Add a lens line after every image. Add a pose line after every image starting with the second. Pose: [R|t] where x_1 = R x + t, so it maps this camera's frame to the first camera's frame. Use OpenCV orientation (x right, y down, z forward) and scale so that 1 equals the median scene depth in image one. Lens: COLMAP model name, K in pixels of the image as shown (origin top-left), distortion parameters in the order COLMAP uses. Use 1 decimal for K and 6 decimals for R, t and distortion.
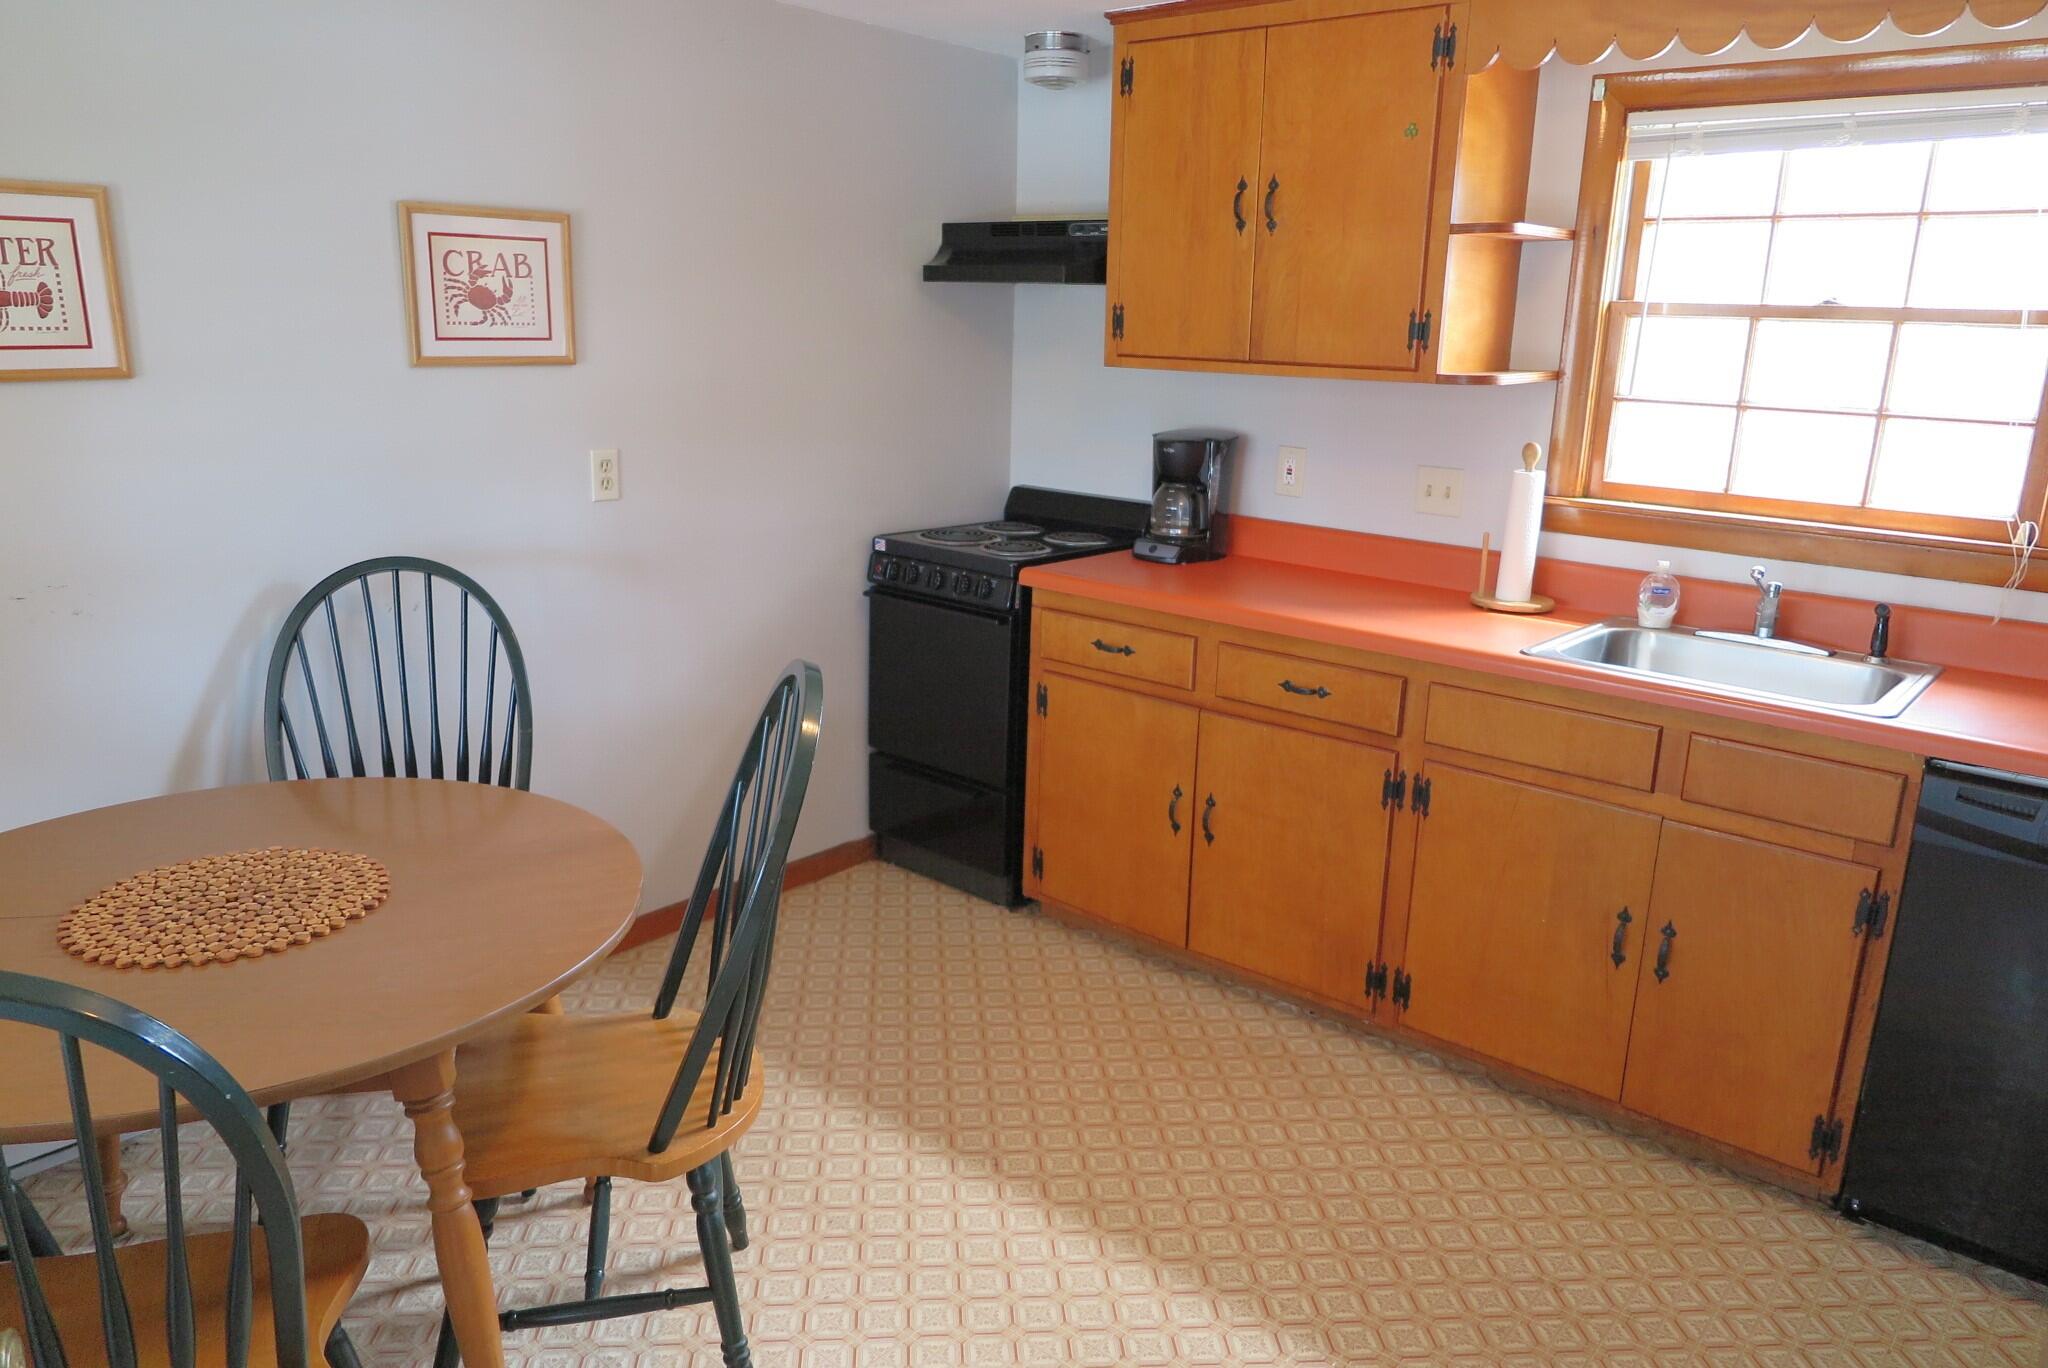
lens RADIAL K [[1408.0, 0, 1023.3], [0, 1408.0, 690.1], [0, 0, 1]] dist [-0.012308, 0.007627]
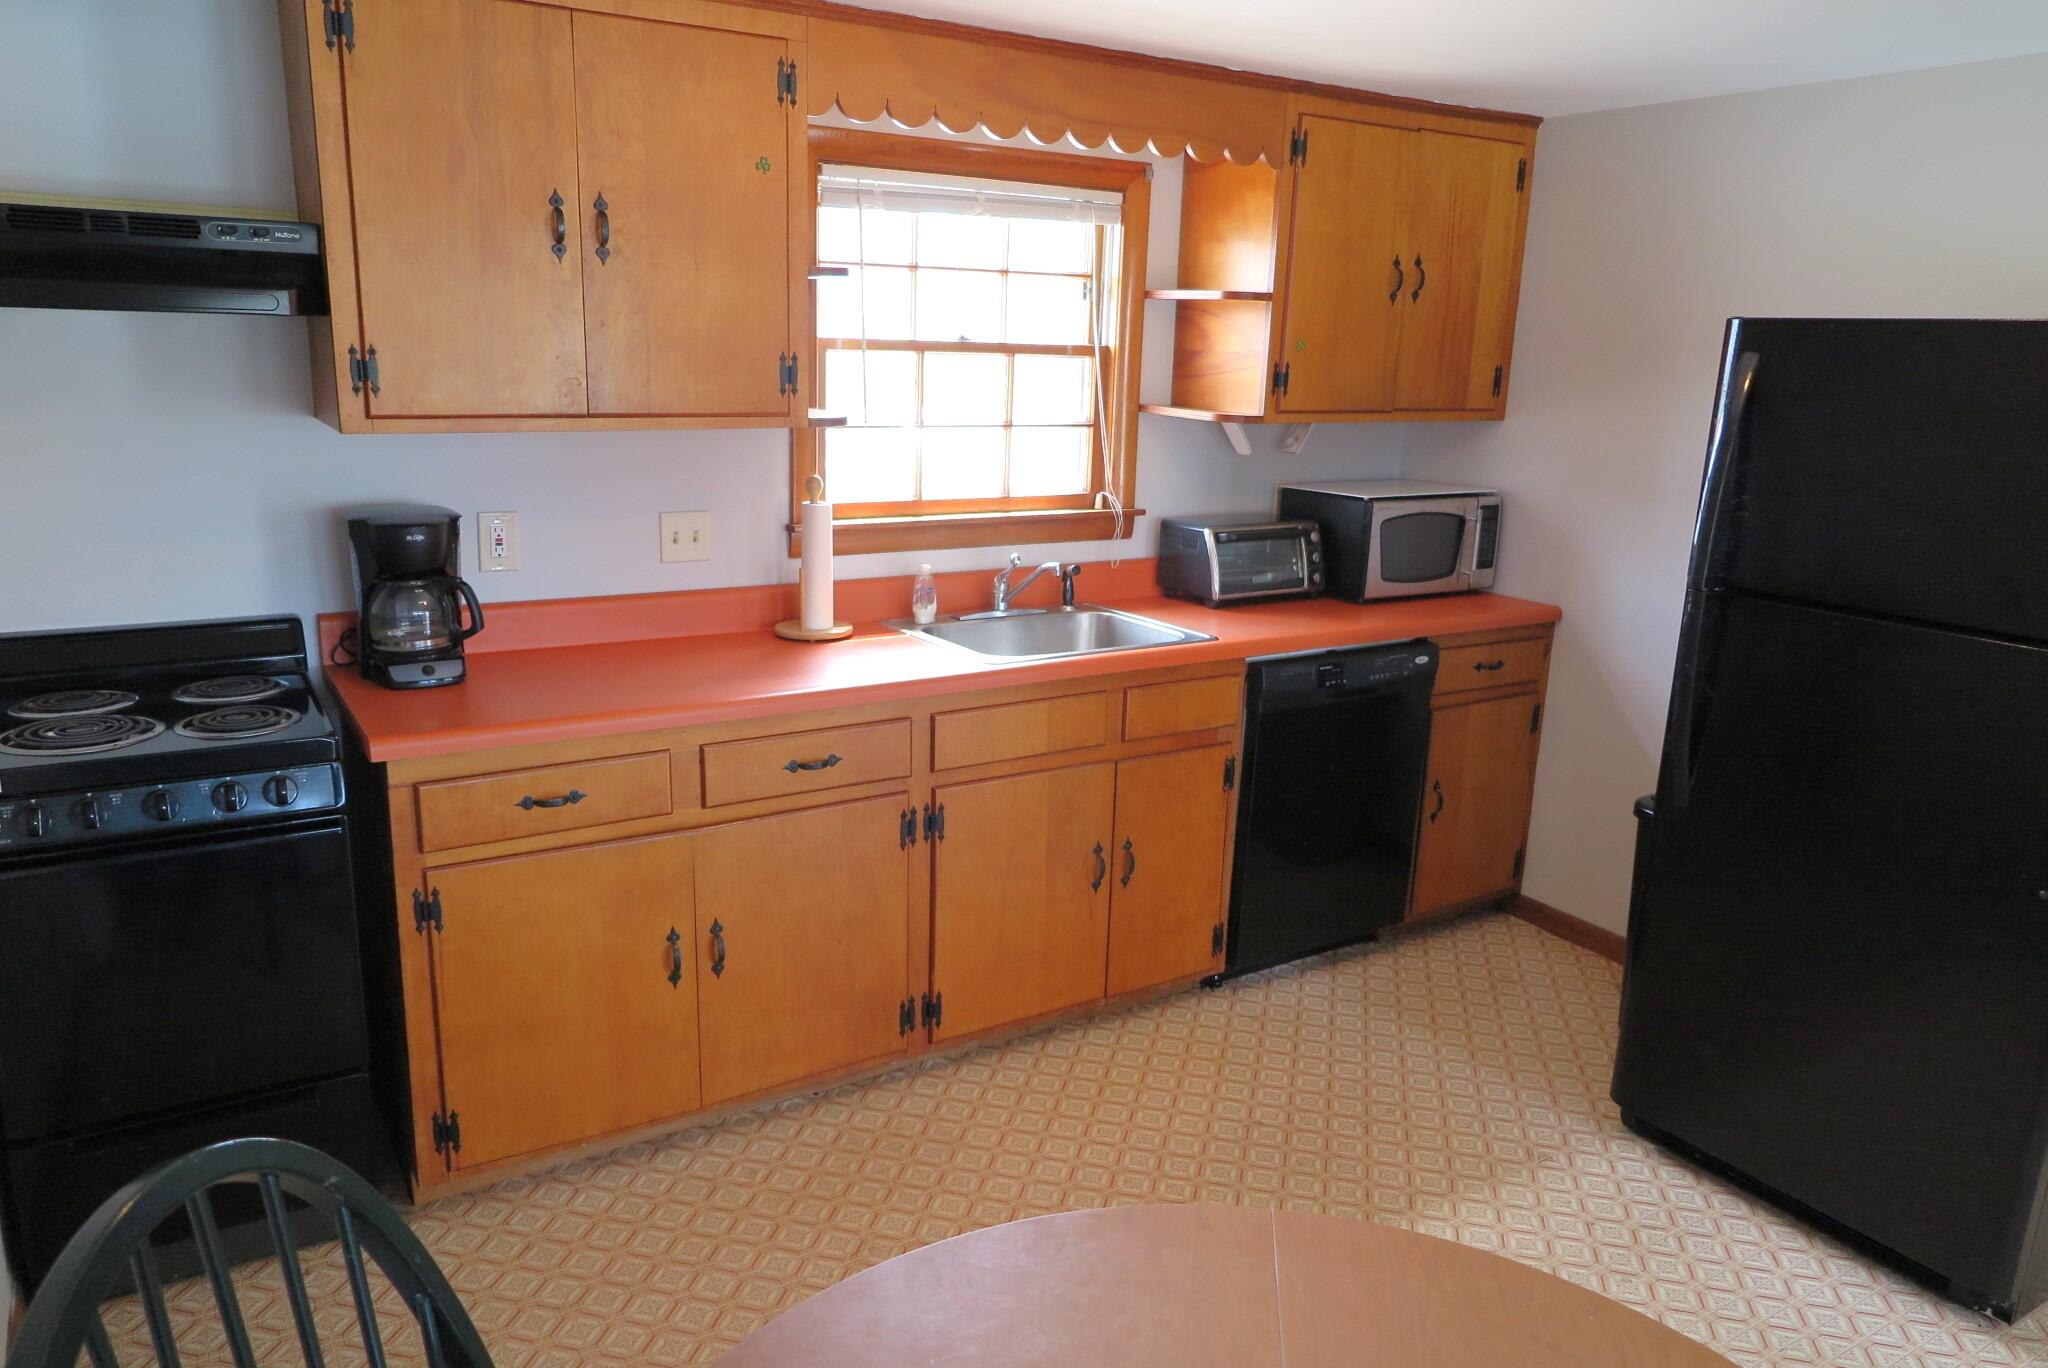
lens RADIAL K [[1408.0, 0, 1023.3], [0, 1408.0, 690.1], [0, 0, 1]] dist [-0.012308, 0.007627]
pose [[0.298669, -0.247090, 0.921815, -0.613539], [0.231060, 0.955887, 0.181359, -0.186232], [-0.925963, 0.158828, 0.342586, 0.554694]]
